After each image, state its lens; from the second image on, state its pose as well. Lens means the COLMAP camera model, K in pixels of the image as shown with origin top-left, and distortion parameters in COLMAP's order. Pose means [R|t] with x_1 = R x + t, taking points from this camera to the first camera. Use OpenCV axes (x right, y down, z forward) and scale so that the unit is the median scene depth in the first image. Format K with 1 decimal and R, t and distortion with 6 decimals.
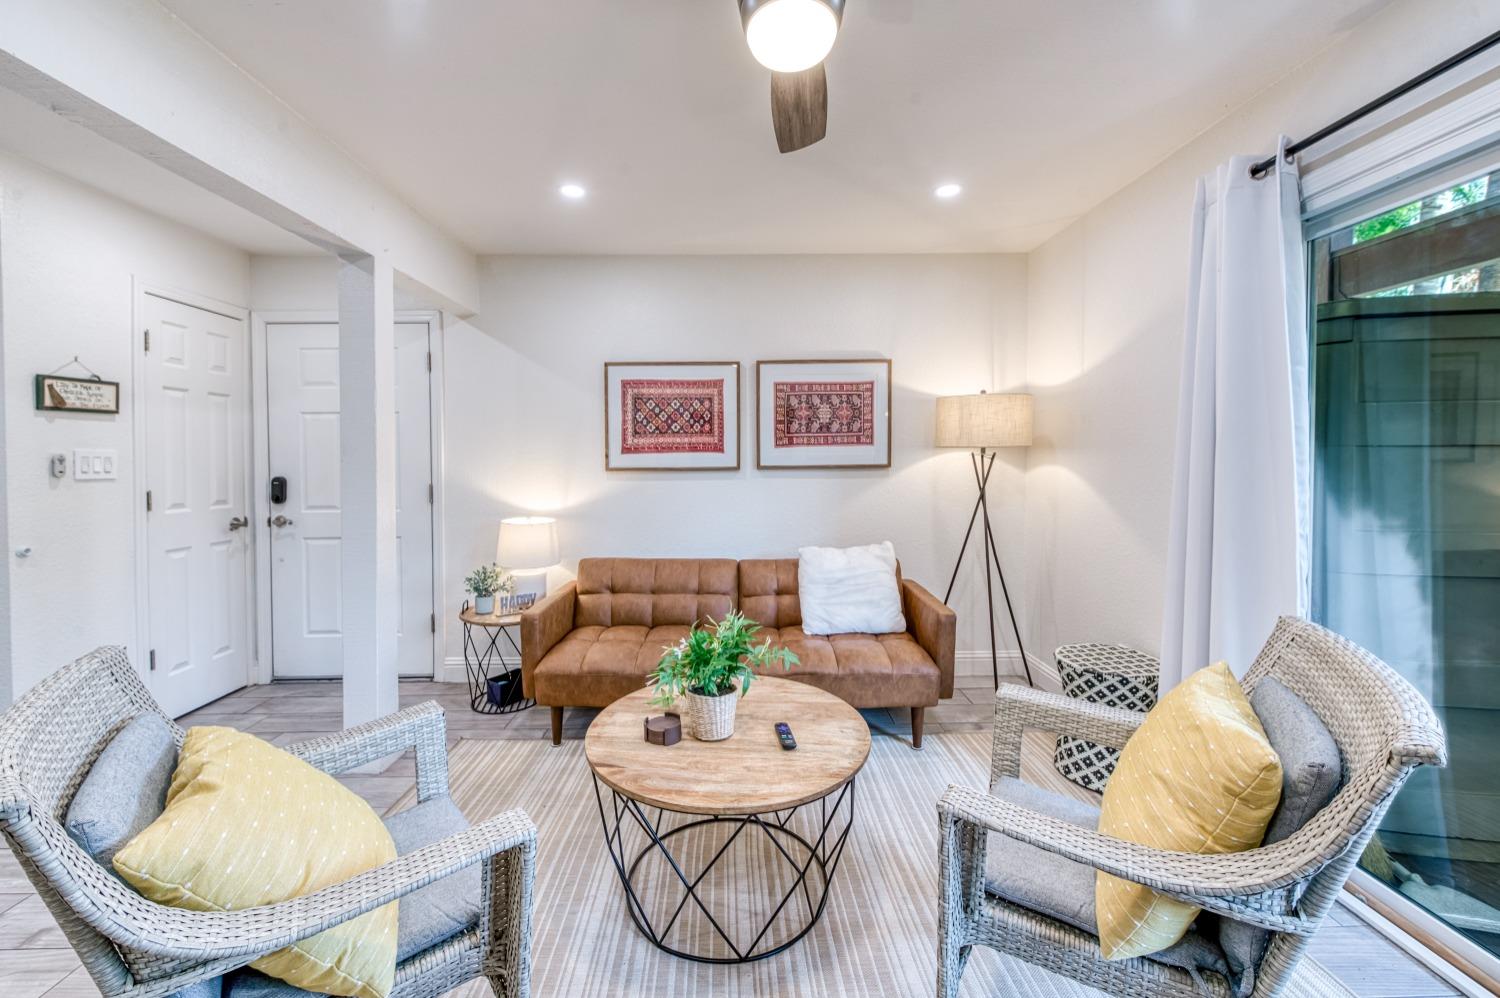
lens RADIAL K [[594.3, 0, 730.3], [0, 594.3, 471.1], [0, 0, 1]] dist [0.003736, 0.000071]
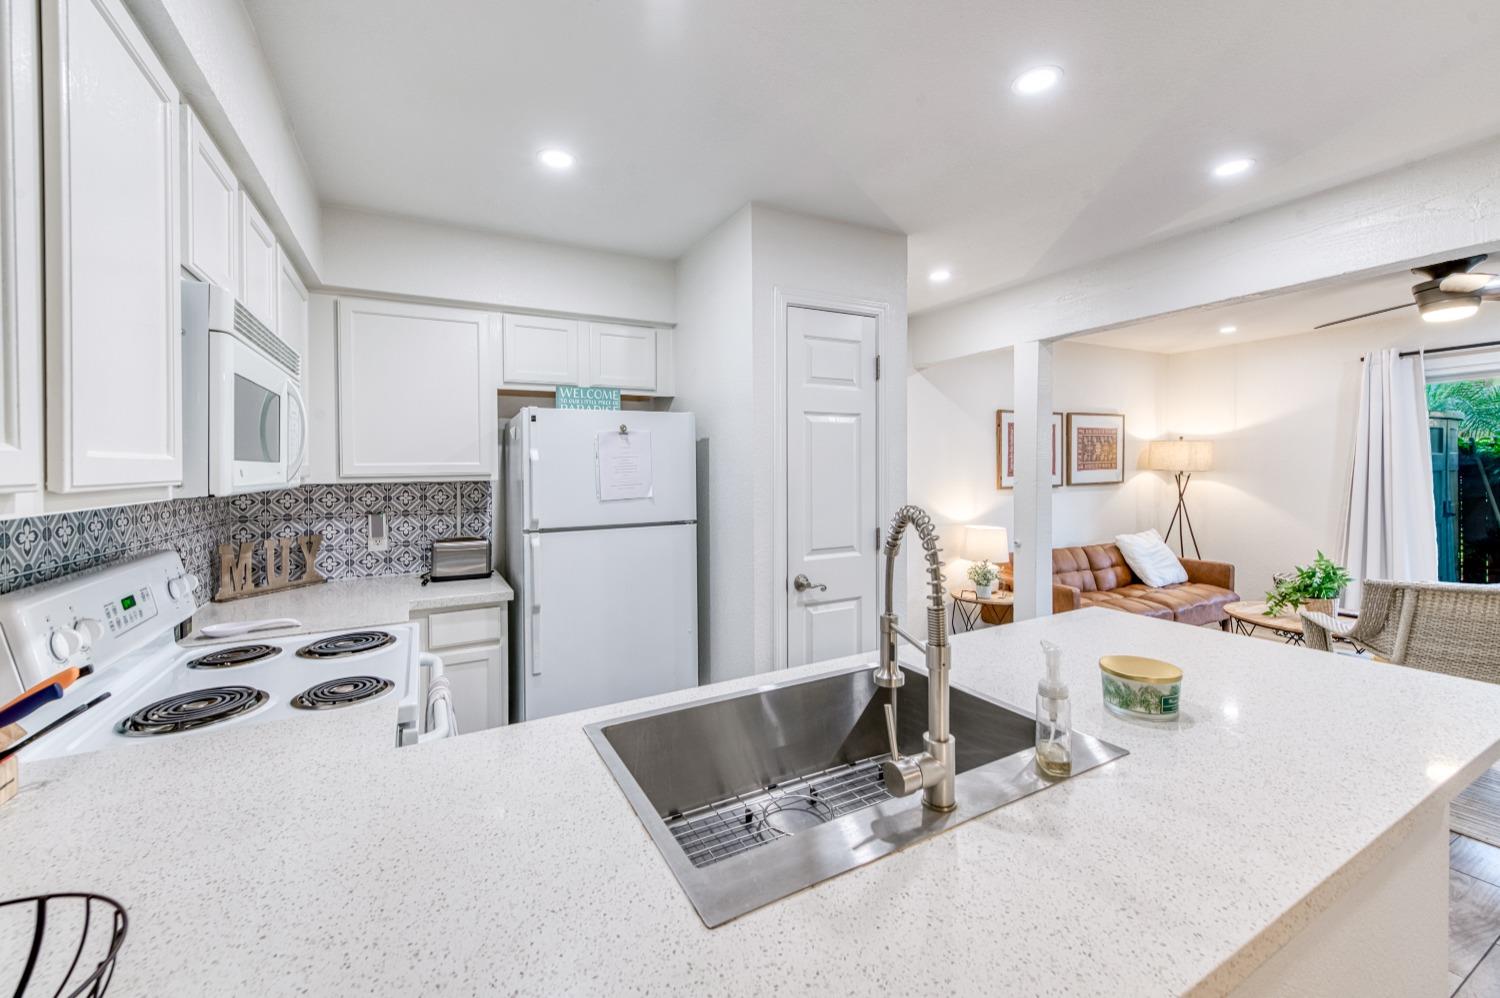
lens RADIAL K [[602.9, 0, 743.7], [0, 602.9, 481.3], [0, 0, 1]] dist [0.001998, -0.000058]
pose [[0.888995, -0.015362, 0.457660, -1.364845], [0.016152, 0.999867, 0.002186, -0.031125], [-0.457633, 0.005449, 0.889125, 0.040260]]
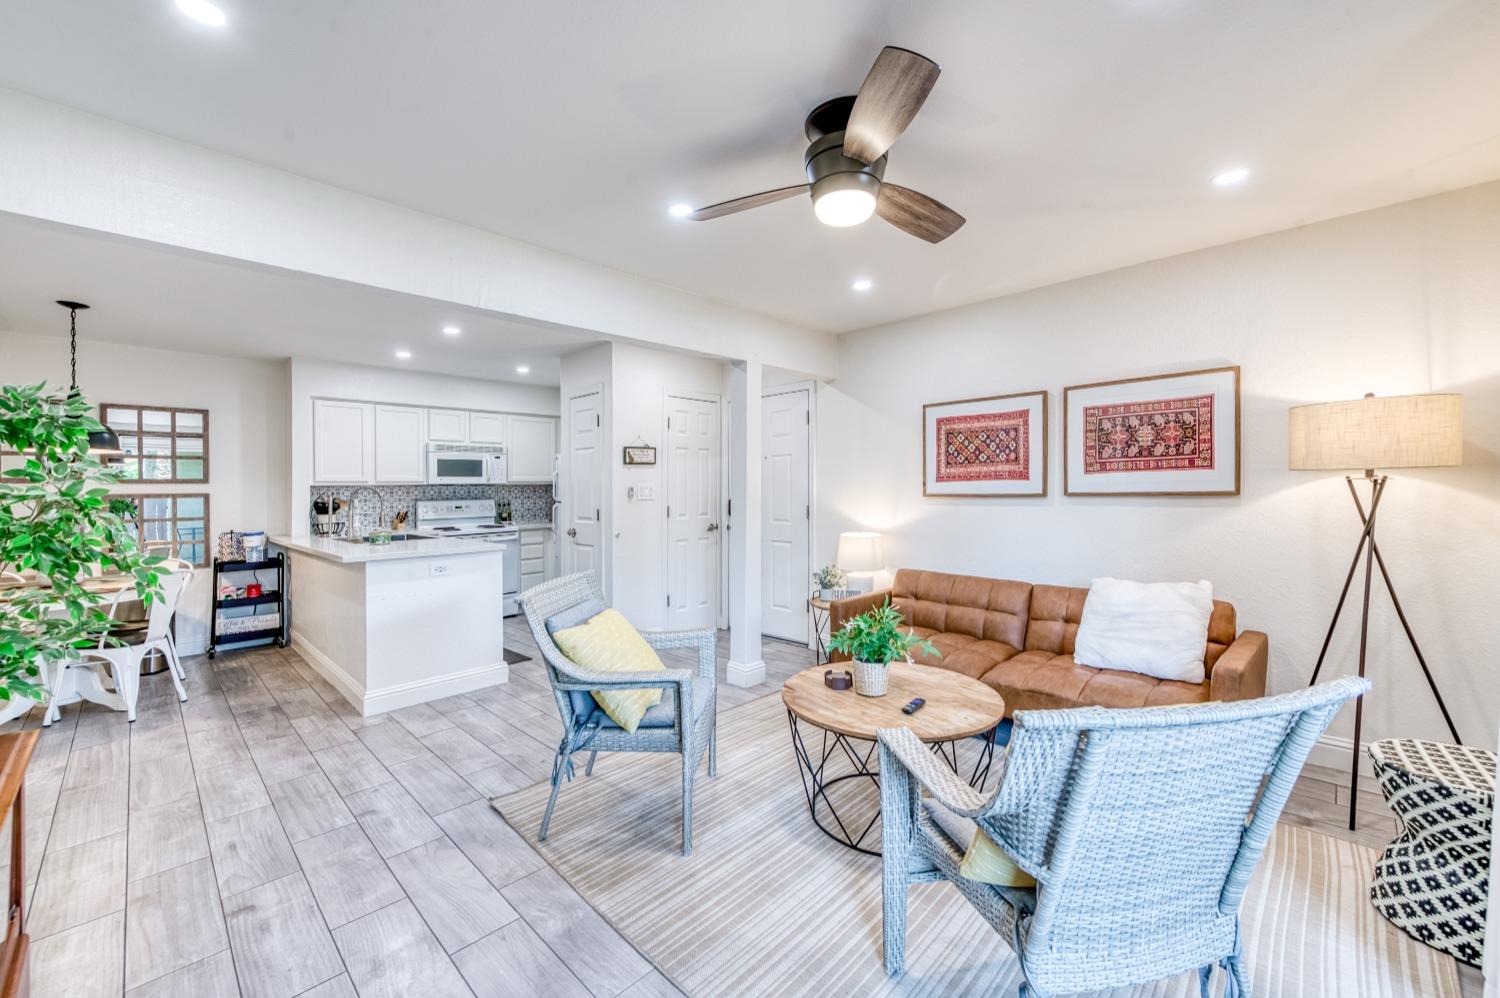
lens RADIAL K [[590.0, 0, 745.3], [0, 590.0, 484.7], [0, 0, 1]] dist [0.006706, -0.003308]
pose [[0.705776, -0.007291, -0.708398, 0.369844], [-0.006202, 0.999845, -0.016470, -0.002544], [0.708408, 0.016017, 0.705621, -0.077272]]
